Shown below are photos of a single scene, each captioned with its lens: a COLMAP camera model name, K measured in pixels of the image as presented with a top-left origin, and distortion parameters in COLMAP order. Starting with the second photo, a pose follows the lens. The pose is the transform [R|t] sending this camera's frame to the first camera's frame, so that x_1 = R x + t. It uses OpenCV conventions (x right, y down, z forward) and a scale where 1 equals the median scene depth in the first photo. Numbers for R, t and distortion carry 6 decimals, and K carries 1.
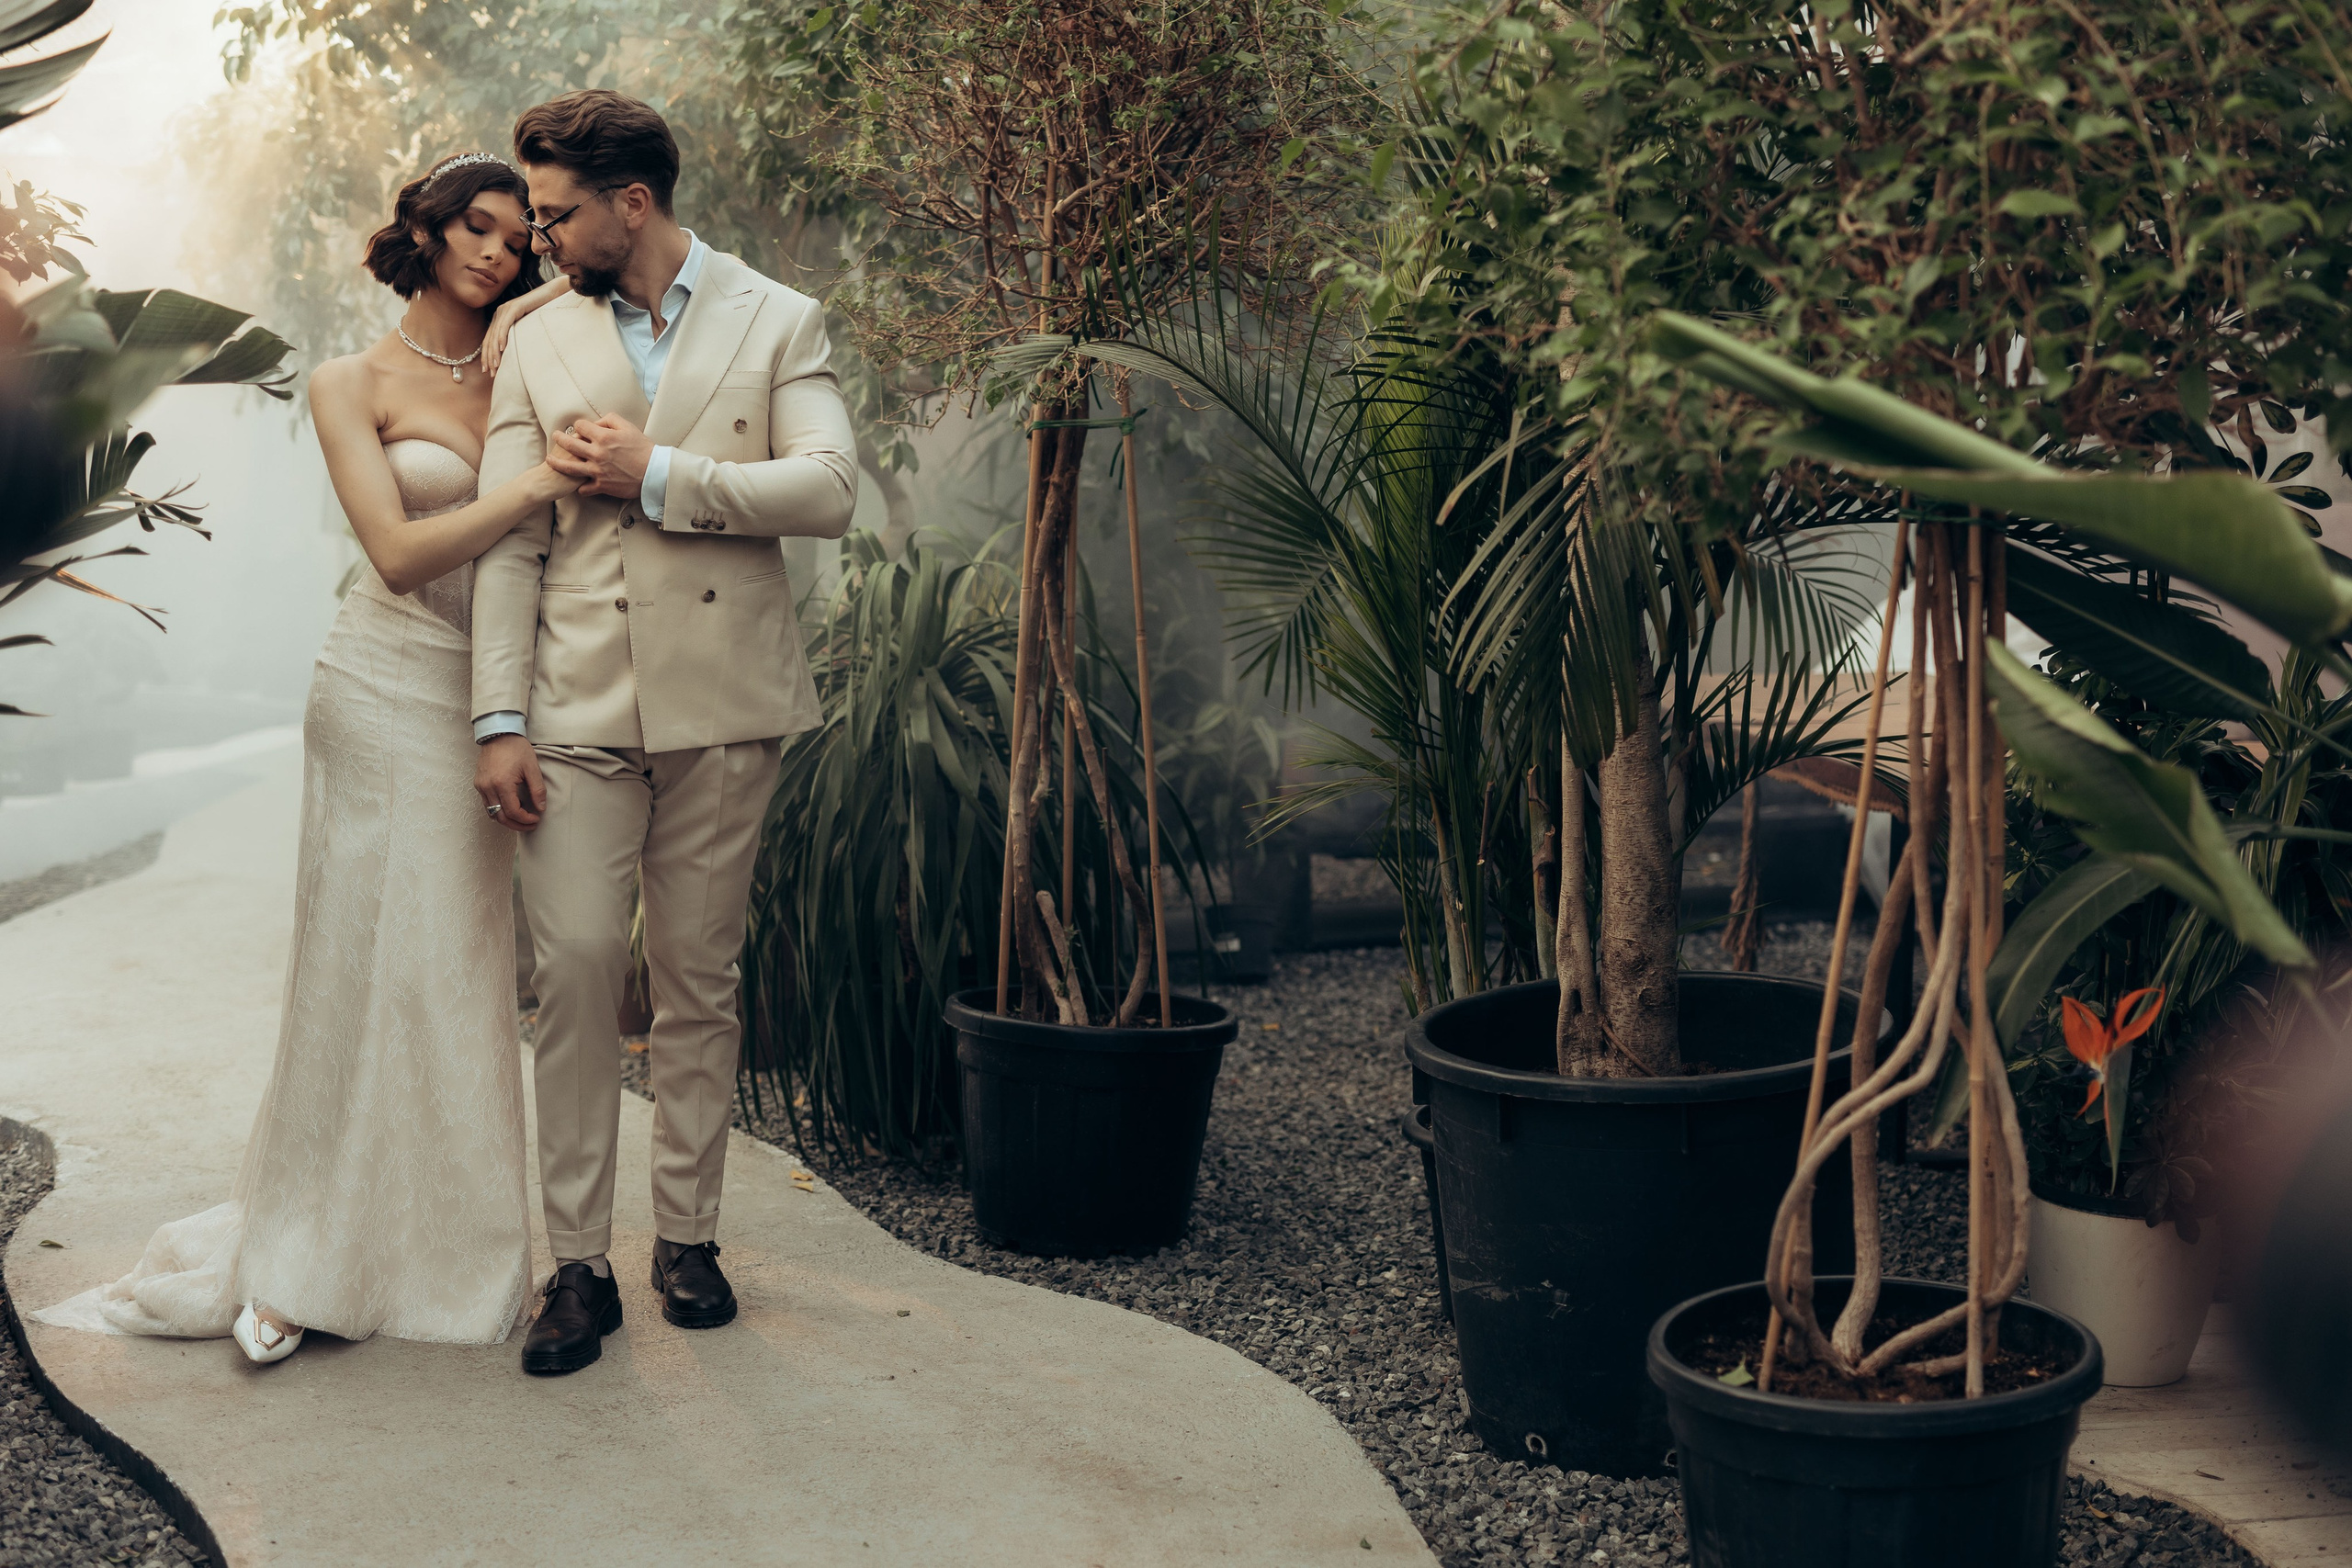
lens RADIAL K [[3274.7, 0, 1151.0], [0, 3274.7, 784.0], [0, 0, 1]] dist [0.006386, 0.014779]
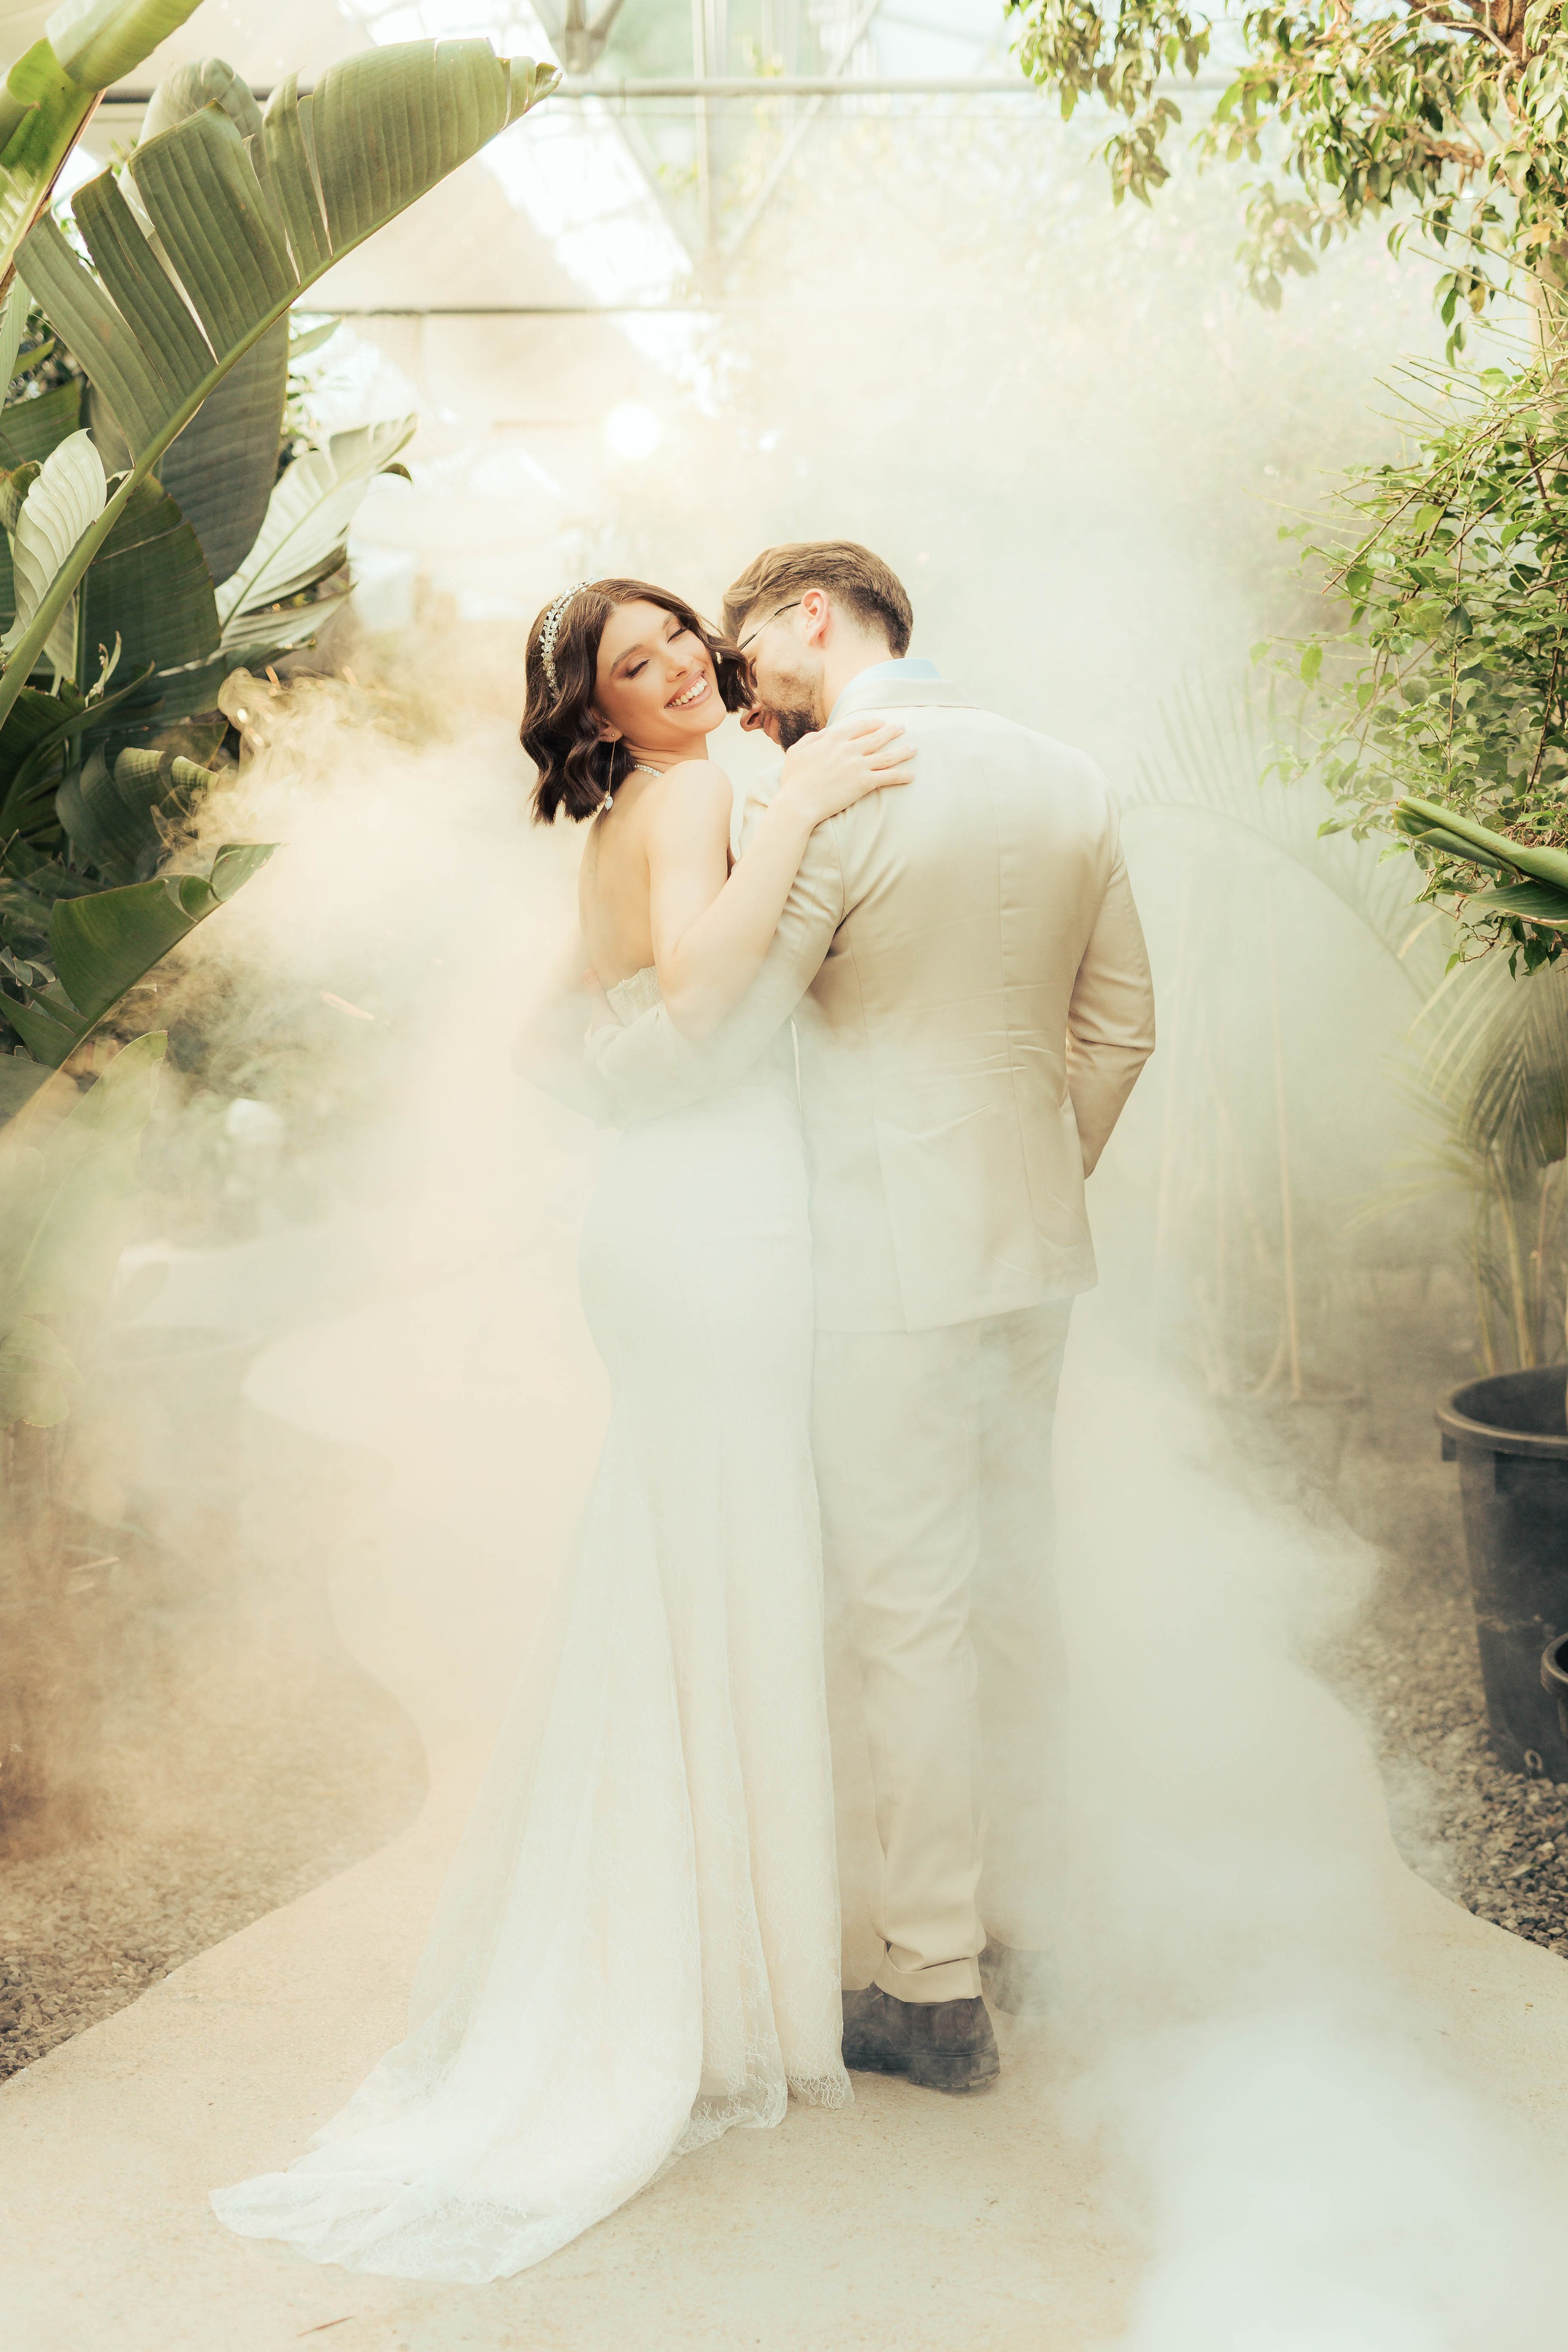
lens RADIAL K [[3267.5, 0, 788.1], [0, 3267.5, 1160.4], [0, 0, 1]] dist [0.028892, -0.038808]
pose [[0.965956, 0.016578, -0.258175, 0.136127], [-0.020258, 0.999728, -0.011597, 0.009074], [0.257912, 0.016432, 0.966029, -0.153109]]
